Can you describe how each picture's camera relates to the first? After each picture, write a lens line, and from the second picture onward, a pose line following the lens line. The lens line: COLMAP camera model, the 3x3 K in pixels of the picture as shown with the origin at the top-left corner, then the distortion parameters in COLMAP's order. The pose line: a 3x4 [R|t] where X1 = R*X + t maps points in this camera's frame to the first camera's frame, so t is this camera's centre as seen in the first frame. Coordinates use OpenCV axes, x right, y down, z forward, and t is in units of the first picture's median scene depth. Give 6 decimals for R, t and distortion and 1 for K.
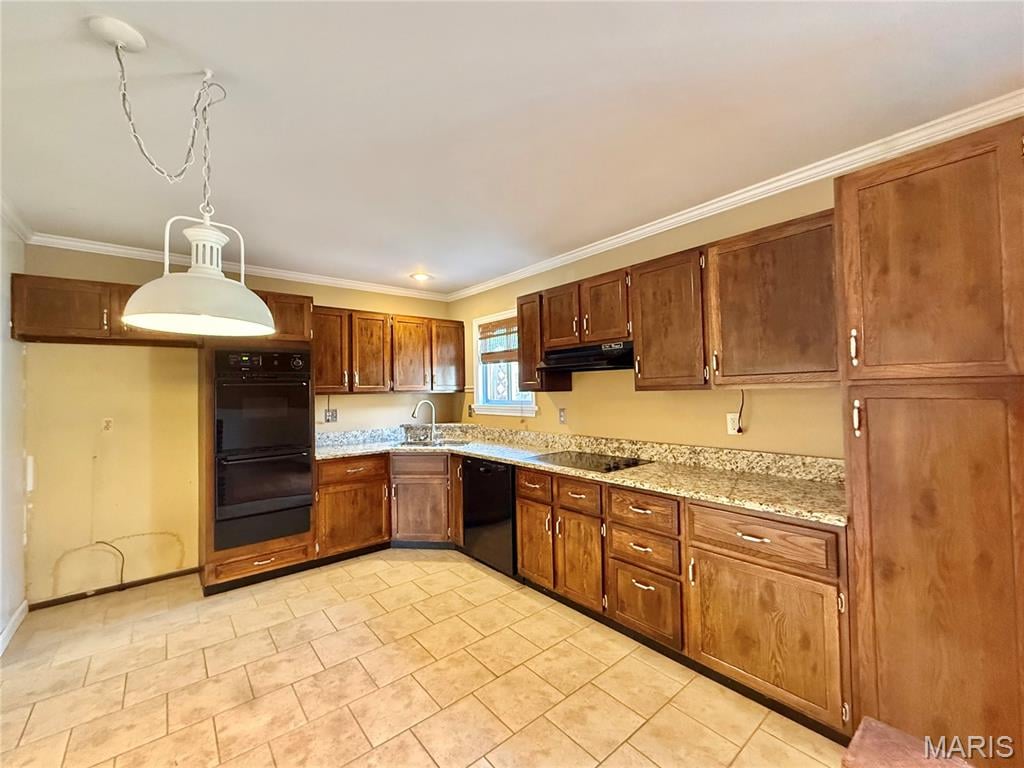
lens RADIAL K [[423.7, 0, 512.0], [0, 423.7, 384.0], [0, 0, 1]] dist [-0.001217, 0.000165]
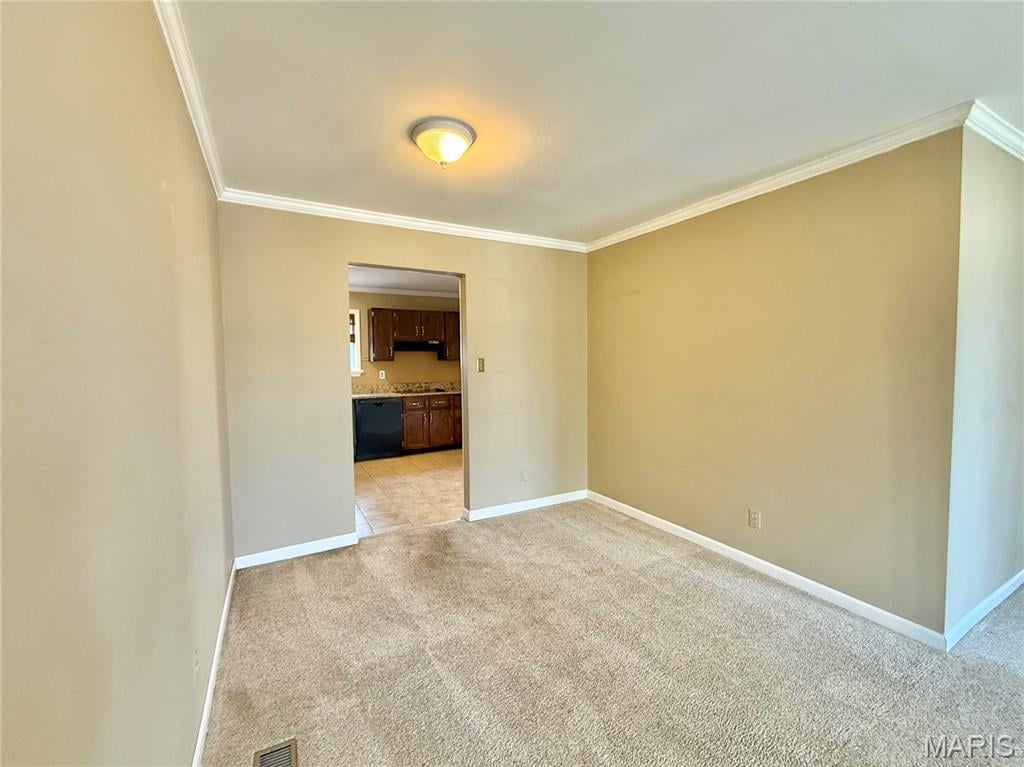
lens RADIAL K [[423.7, 0, 512.0], [0, 423.7, 383.5], [0, 0, 1]] dist [-0.001217, 0.000165]
pose [[0.177579, -0.041394, 0.983236, -1.824238], [-0.006039, 0.999050, 0.043150, 0.034060], [-0.984088, -0.013600, 0.177161, 0.112055]]
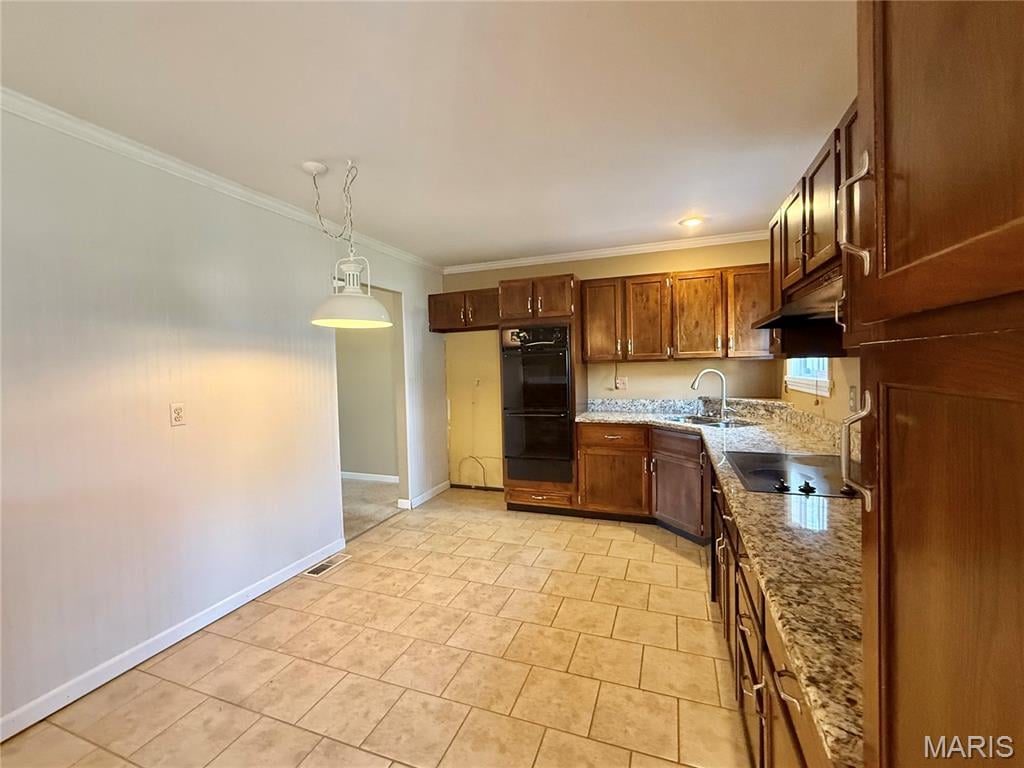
lens RADIAL K [[438.2, 0, 512.0], [0, 438.2, 384.0], [0, 0, 1]] dist [-0.000912, 0.000260]
pose [[0.491862, 0.040198, -0.869745, 0.476654], [0.028479, 0.997656, 0.062215, 0.003529], [0.870207, -0.055370, 0.489565, 0.312264]]
